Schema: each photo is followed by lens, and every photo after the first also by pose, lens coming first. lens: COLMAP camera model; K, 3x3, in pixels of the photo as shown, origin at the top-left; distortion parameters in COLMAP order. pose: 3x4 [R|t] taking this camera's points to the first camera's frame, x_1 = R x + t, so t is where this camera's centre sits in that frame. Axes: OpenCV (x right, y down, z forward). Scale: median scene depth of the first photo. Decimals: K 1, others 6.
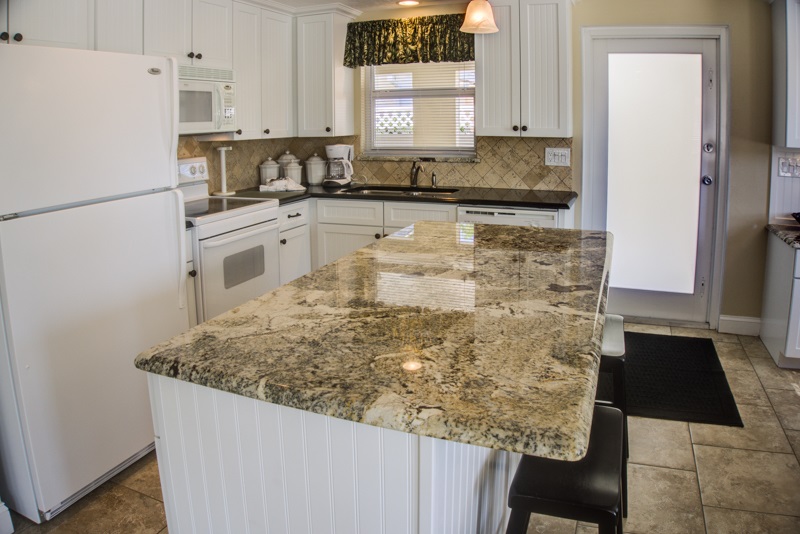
lens RADIAL K [[590.3, 0, 400.0], [0, 590.3, 267.0], [0, 0, 1]] dist [-0.111964, 0.001115]
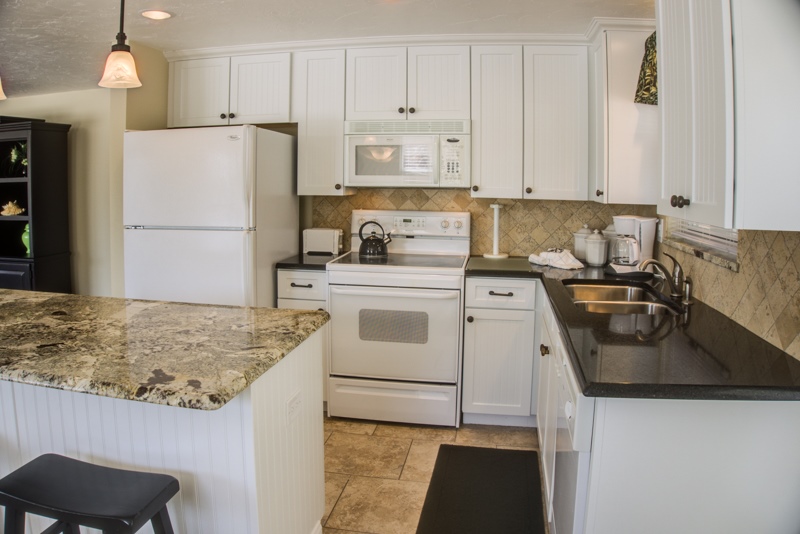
lens RADIAL K [[590.3, 0, 400.0], [0, 590.3, 267.0], [0, 0, 1]] dist [-0.111964, 0.001115]
pose [[0.190319, 0.170152, -0.966865, 0.532595], [-0.252050, 0.960322, 0.119387, -0.173048], [0.948815, 0.220977, 0.225654, 0.631981]]
